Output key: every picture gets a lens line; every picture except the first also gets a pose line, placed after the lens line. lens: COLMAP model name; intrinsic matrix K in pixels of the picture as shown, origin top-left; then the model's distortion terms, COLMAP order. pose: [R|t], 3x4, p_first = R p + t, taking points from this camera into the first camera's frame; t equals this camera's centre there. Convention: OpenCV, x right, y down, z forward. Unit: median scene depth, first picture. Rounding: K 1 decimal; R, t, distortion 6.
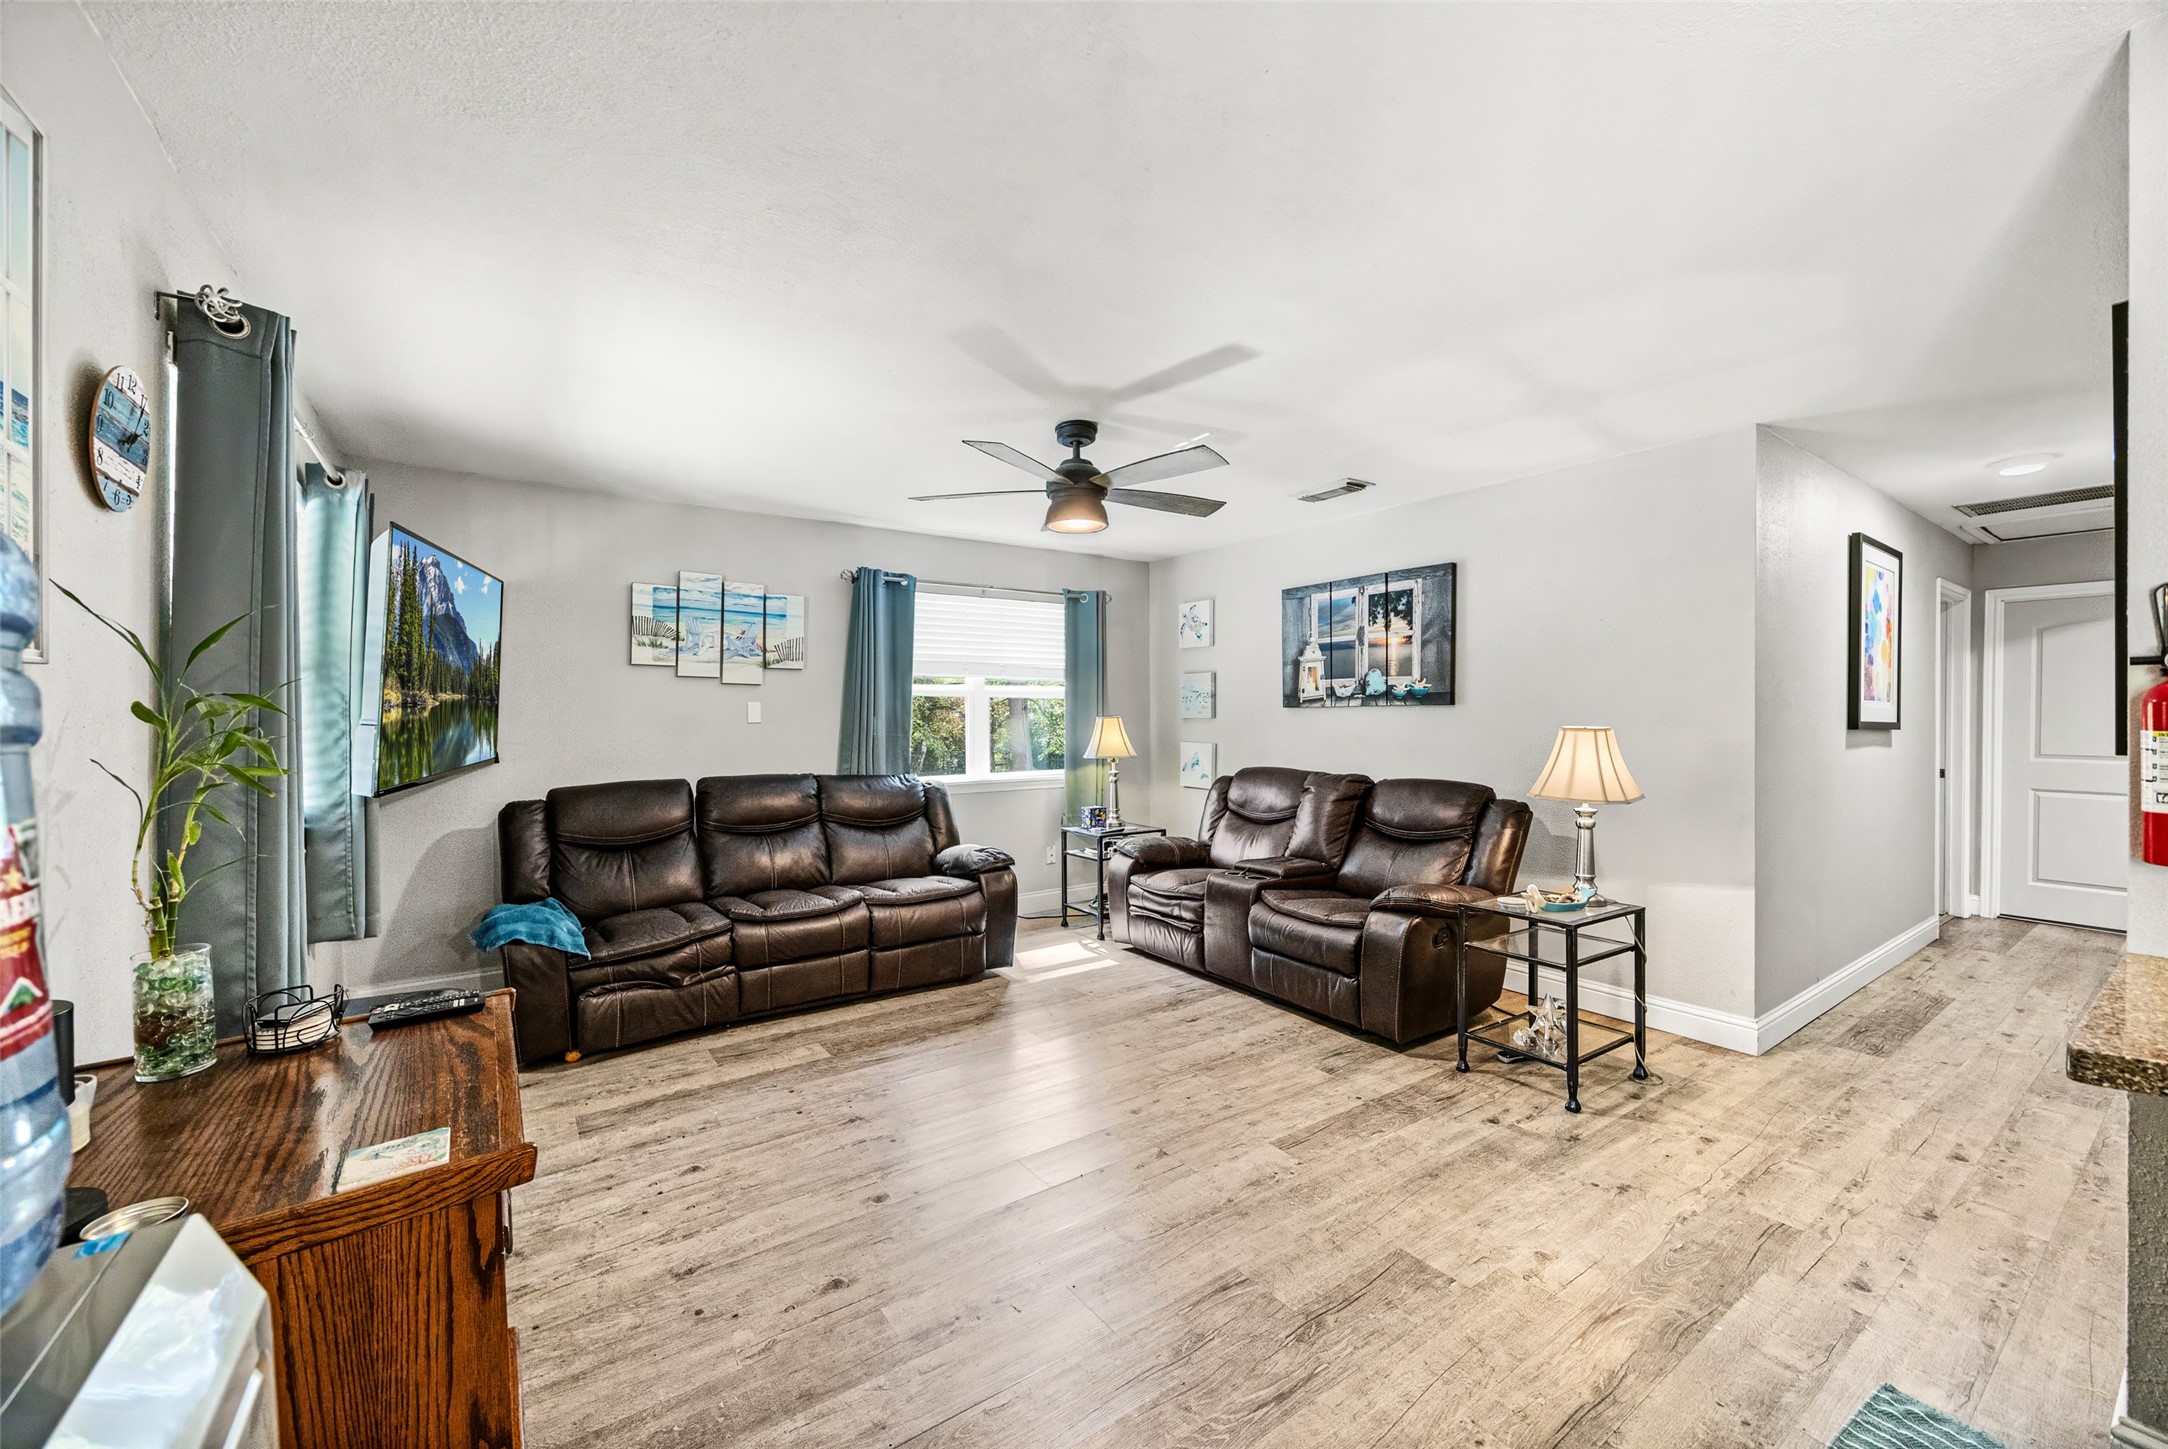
lens RADIAL K [[848.2, 0, 1082.1], [0, 848.2, 716.1], [0, 0, 1]] dist [0.000433, -0.000896]
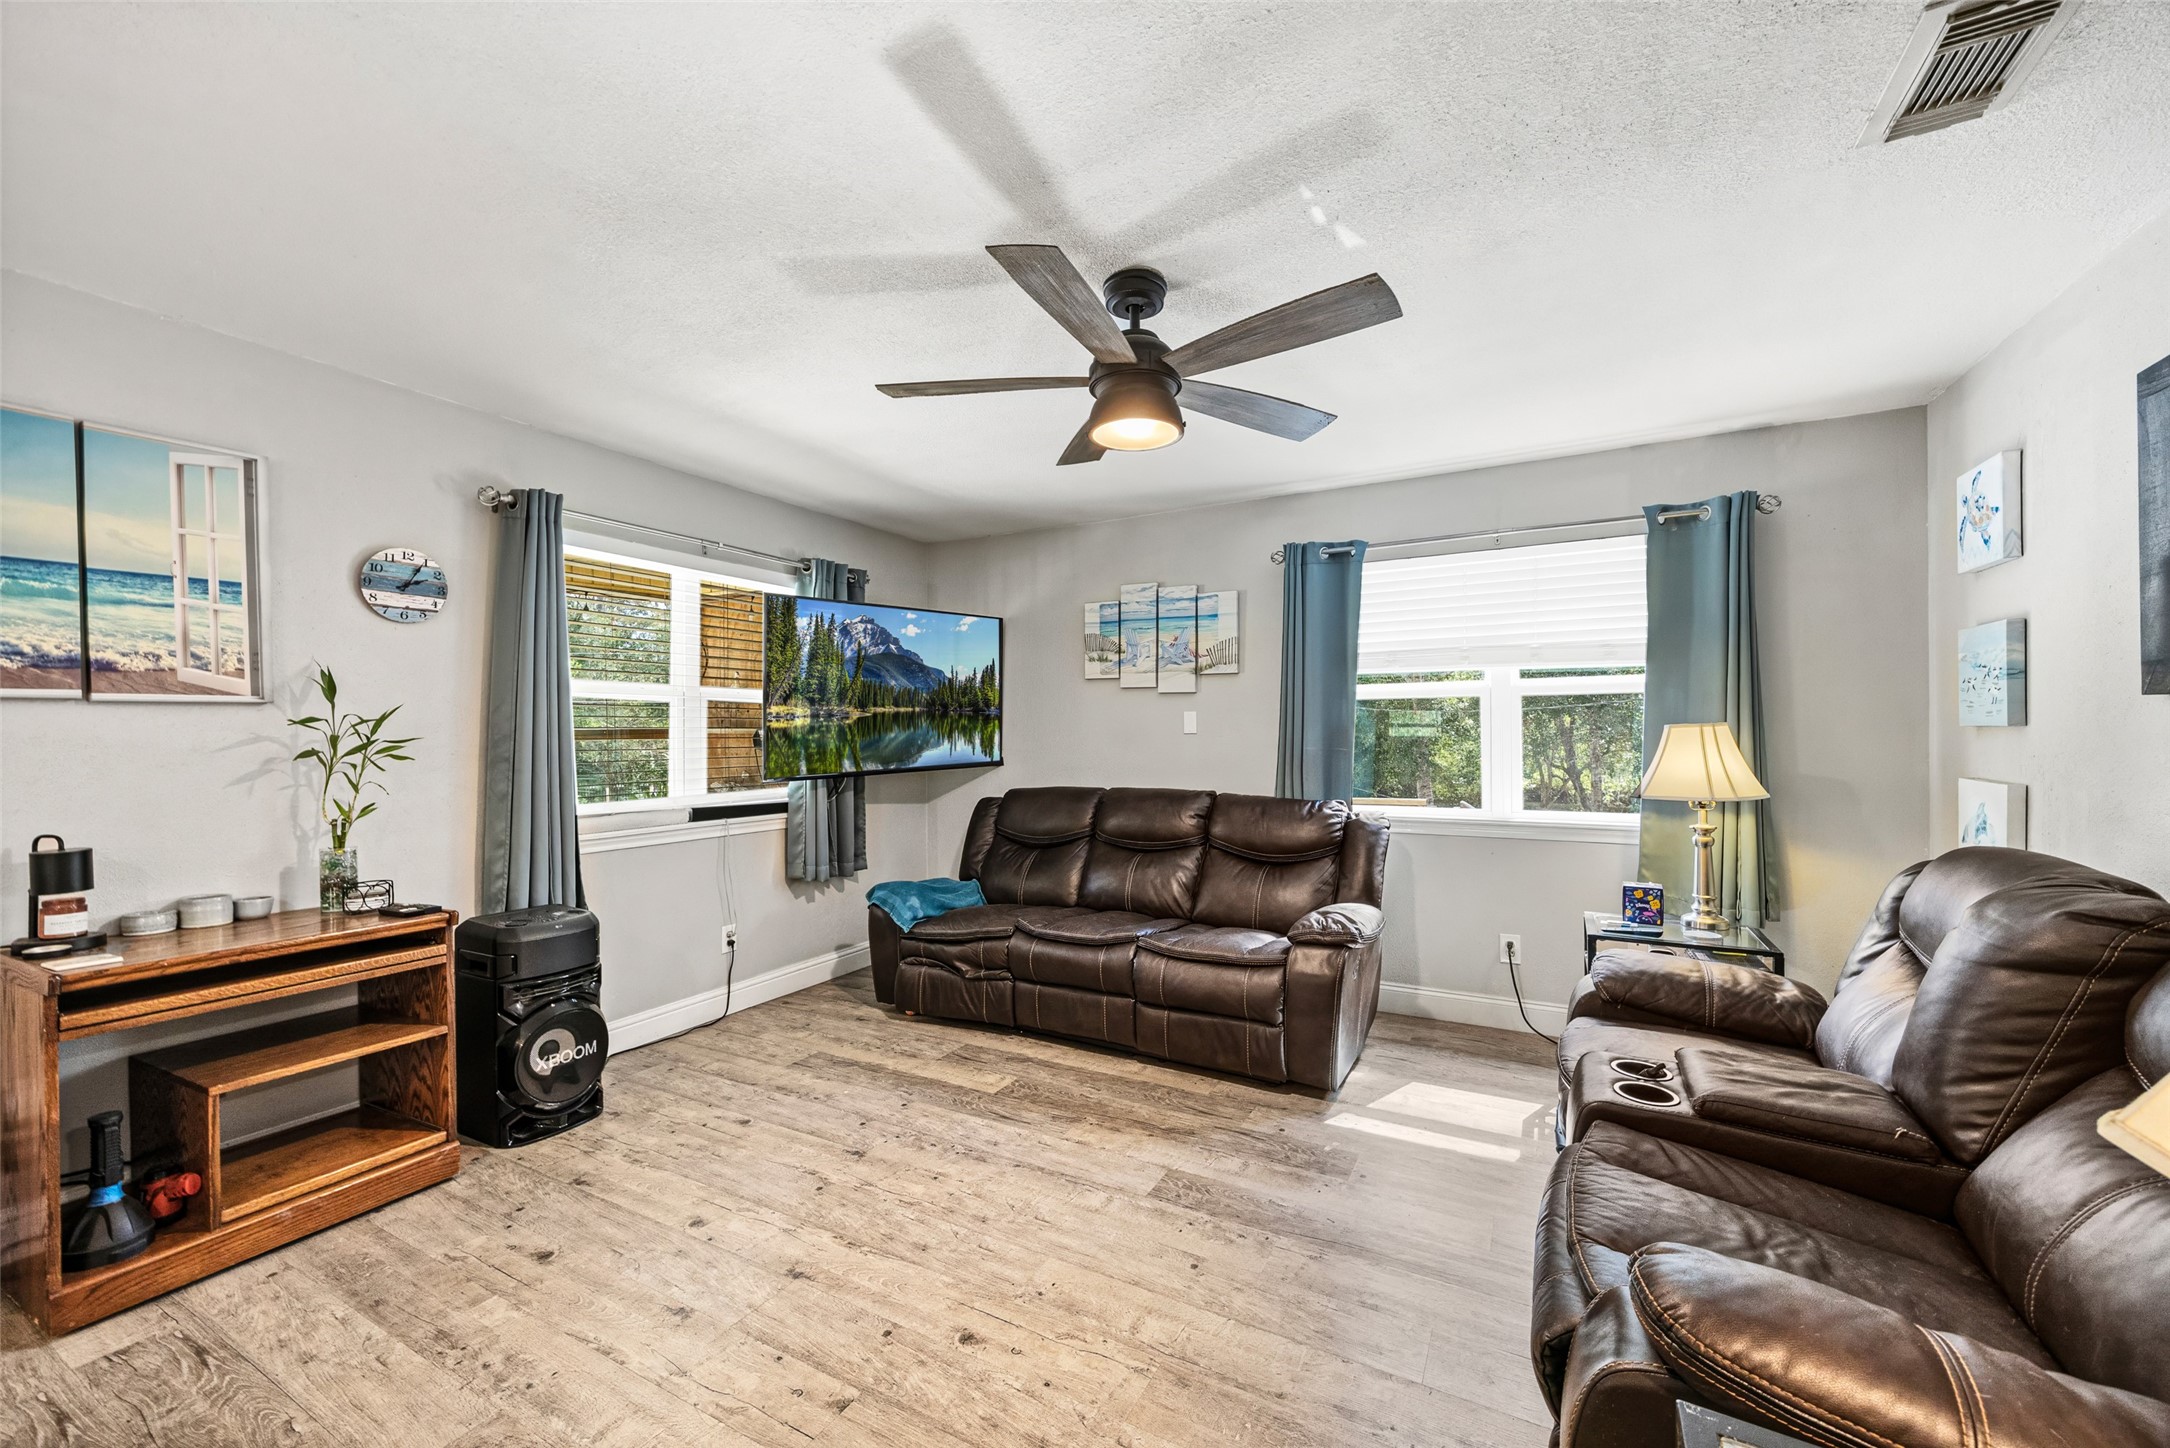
lens RADIAL K [[849.0, 0, 1076.9], [0, 849.0, 734.2], [0, 0, 1]] dist [0.000433, -0.000896]
pose [[0.438591, 0.002923, -0.898682, 0.490453], [0.003291, 0.999983, 0.004858, 0.004048], [0.898681, -0.005088, 0.438574, 0.577349]]
